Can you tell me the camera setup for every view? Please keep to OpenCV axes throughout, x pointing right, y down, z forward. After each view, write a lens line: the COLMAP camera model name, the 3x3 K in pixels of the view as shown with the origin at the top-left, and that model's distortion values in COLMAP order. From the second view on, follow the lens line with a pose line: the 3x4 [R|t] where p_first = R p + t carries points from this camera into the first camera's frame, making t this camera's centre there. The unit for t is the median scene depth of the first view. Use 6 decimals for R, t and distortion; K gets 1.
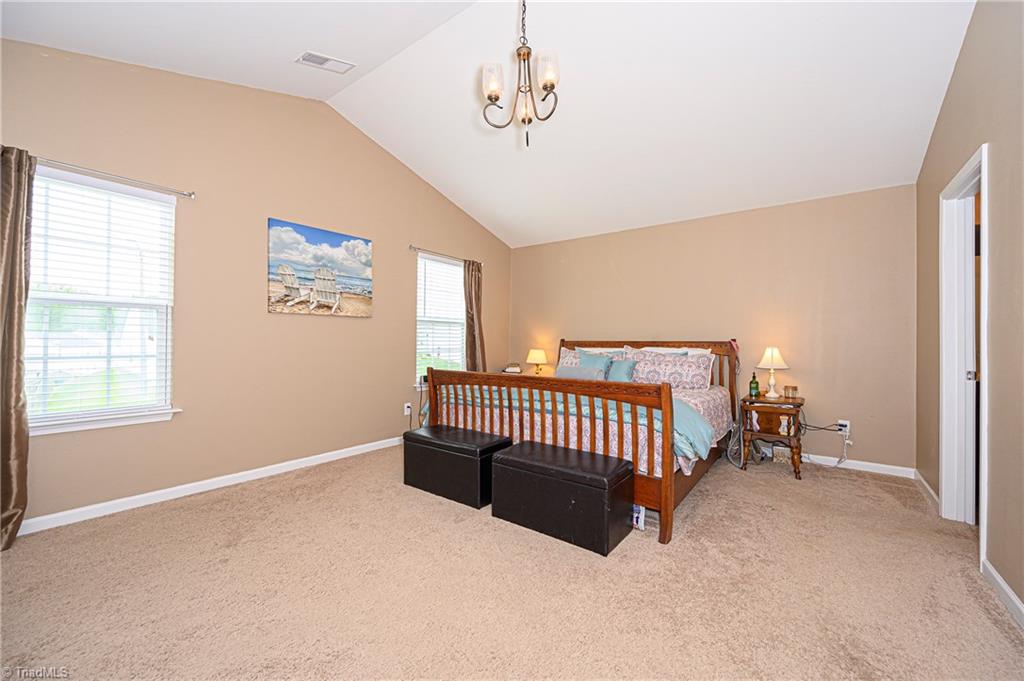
lens RADIAL K [[400.8, 0, 512.2], [0, 400.8, 336.1], [0, 0, 1]] dist [-0.002360, -0.000080]
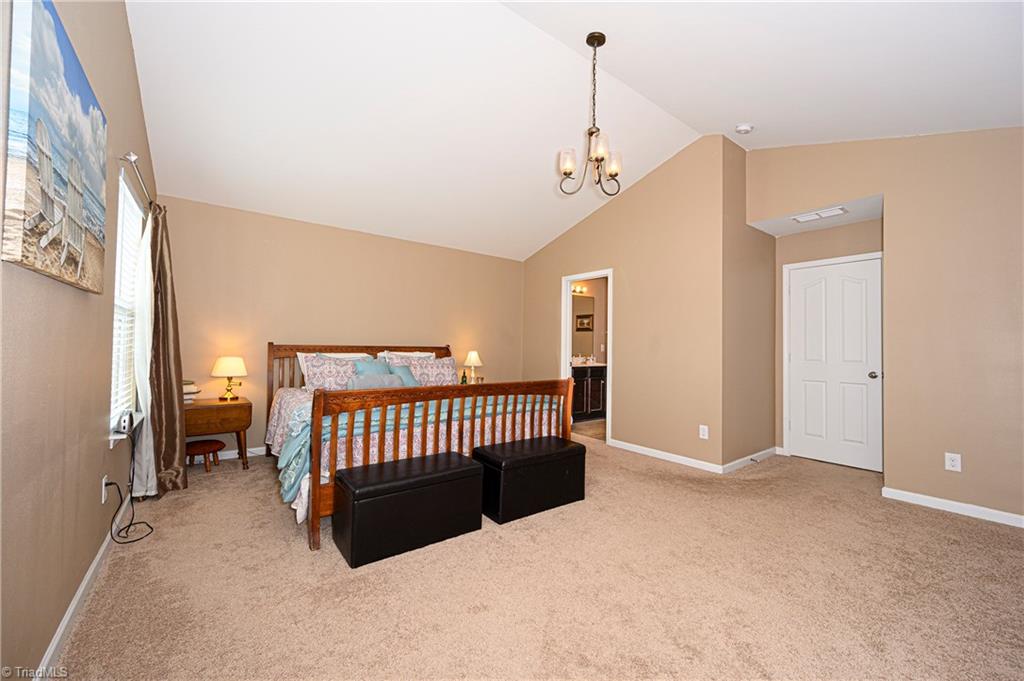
lens RADIAL K [[400.8, 0, 512.2], [0, 400.8, 336.1], [0, 0, 1]] dist [-0.002360, -0.000080]
pose [[0.275819, 0.023678, 0.960918, -0.801836], [-0.028285, 0.999464, -0.016509, -0.007929], [-0.960793, -0.022626, 0.276341, 0.549357]]
